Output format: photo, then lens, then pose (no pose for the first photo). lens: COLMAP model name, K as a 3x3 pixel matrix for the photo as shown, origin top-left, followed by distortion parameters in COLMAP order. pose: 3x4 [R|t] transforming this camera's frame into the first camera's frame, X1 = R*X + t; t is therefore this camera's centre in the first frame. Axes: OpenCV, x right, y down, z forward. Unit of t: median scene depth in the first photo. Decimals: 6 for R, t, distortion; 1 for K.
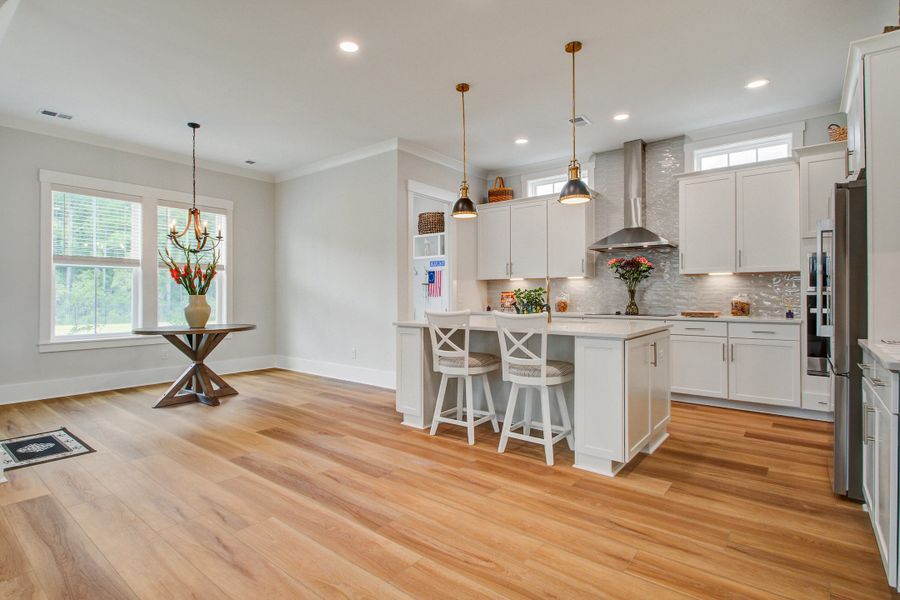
lens RADIAL K [[448.5, 0, 436.0], [0, 448.5, 288.9], [0, 0, 1]] dist [0.011119, -0.000629]
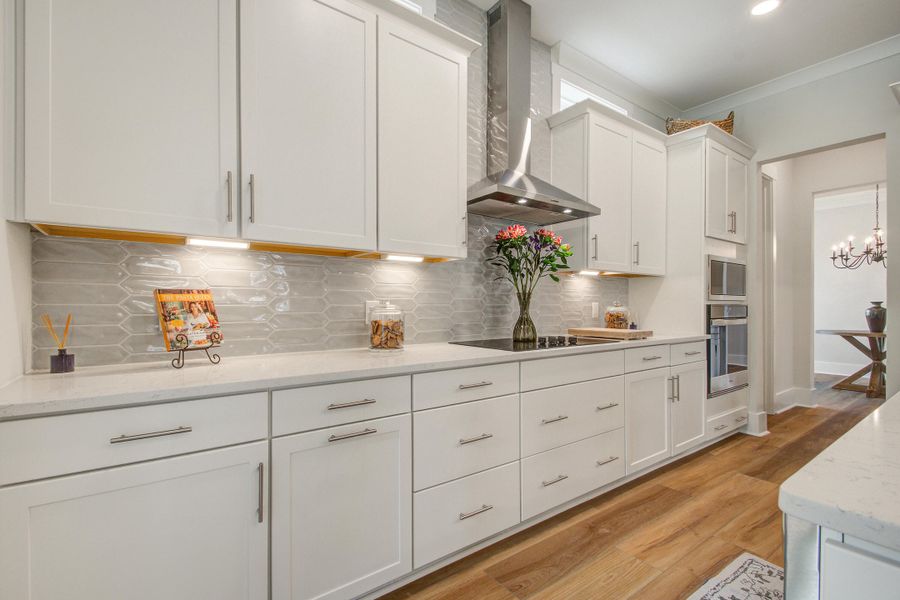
lens RADIAL K [[406.1, 0, 438.8], [0, 406.1, 307.0], [0, 0, 1]] dist [0.022257, -0.011847]
pose [[0.256004, -0.004031, 0.966667, -0.041552], [-0.017589, 0.999806, 0.008827, 0.017330], [-0.966516, -0.019262, 0.255883, 1.119306]]
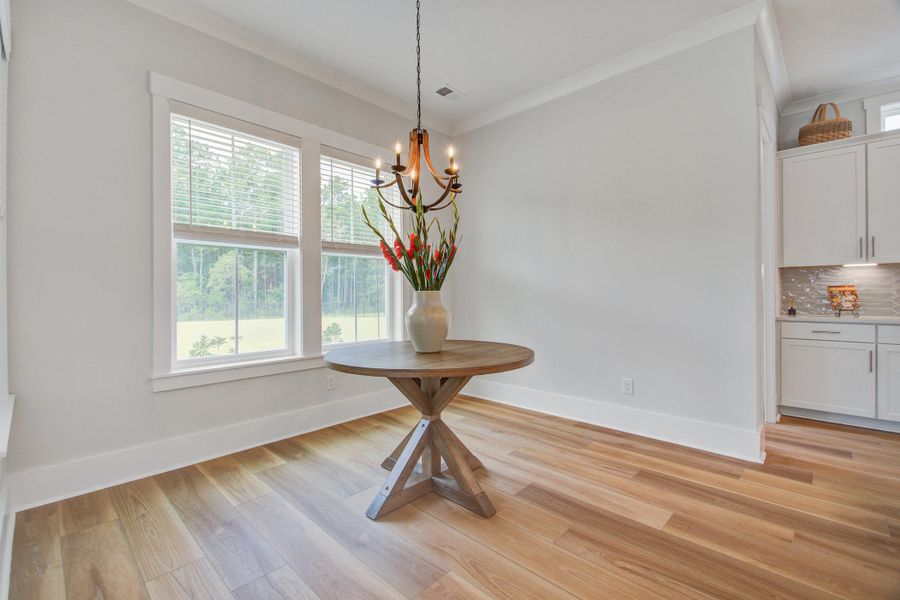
lens RADIAL K [[394.4, 0, 436.8], [0, 394.4, 293.5], [0, 0, 1]] dist [0.018342, -0.011048]
pose [[0.995994, -0.004577, -0.089305, -0.497228], [0.005843, 0.999886, 0.013915, 0.009749], [0.089232, -0.014381, 0.995907, 0.553615]]
